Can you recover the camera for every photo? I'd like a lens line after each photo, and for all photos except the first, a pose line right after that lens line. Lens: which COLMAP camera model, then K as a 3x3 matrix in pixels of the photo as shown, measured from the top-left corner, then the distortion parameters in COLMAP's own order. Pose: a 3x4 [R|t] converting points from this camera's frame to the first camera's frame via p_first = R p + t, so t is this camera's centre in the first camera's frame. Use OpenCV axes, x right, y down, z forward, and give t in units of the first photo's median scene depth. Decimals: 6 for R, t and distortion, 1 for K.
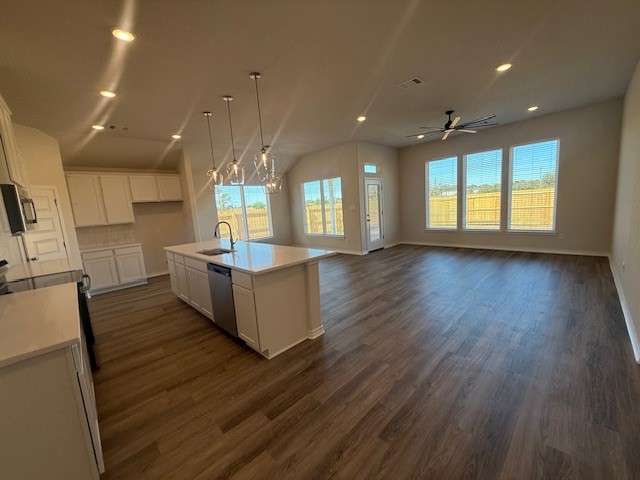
lens RADIAL K [[257.5, 0, 320.0], [0, 257.5, 240.0], [0, 0, 1]] dist [0.001054, 0.000198]
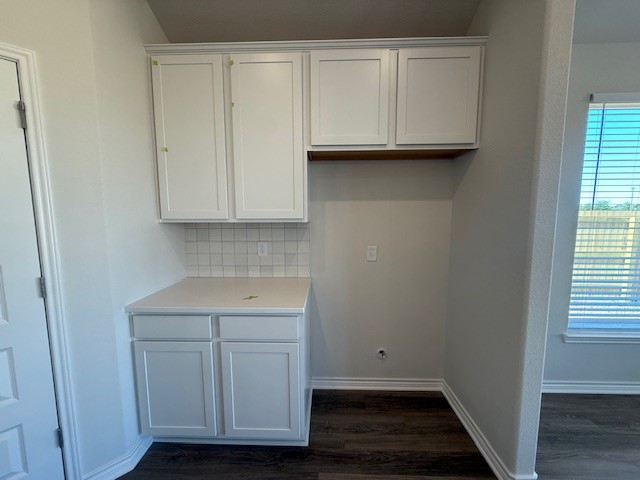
lens RADIAL K [[257.5, 0, 320.0], [0, 257.5, 240.0], [0, 0, 1]] dist [0.001054, 0.000198]
pose [[0.698518, 0.130415, -0.703608, -0.268524], [-0.137032, 0.989434, 0.047352, -0.033703], [0.702349, 0.063341, 0.709009, 0.430965]]
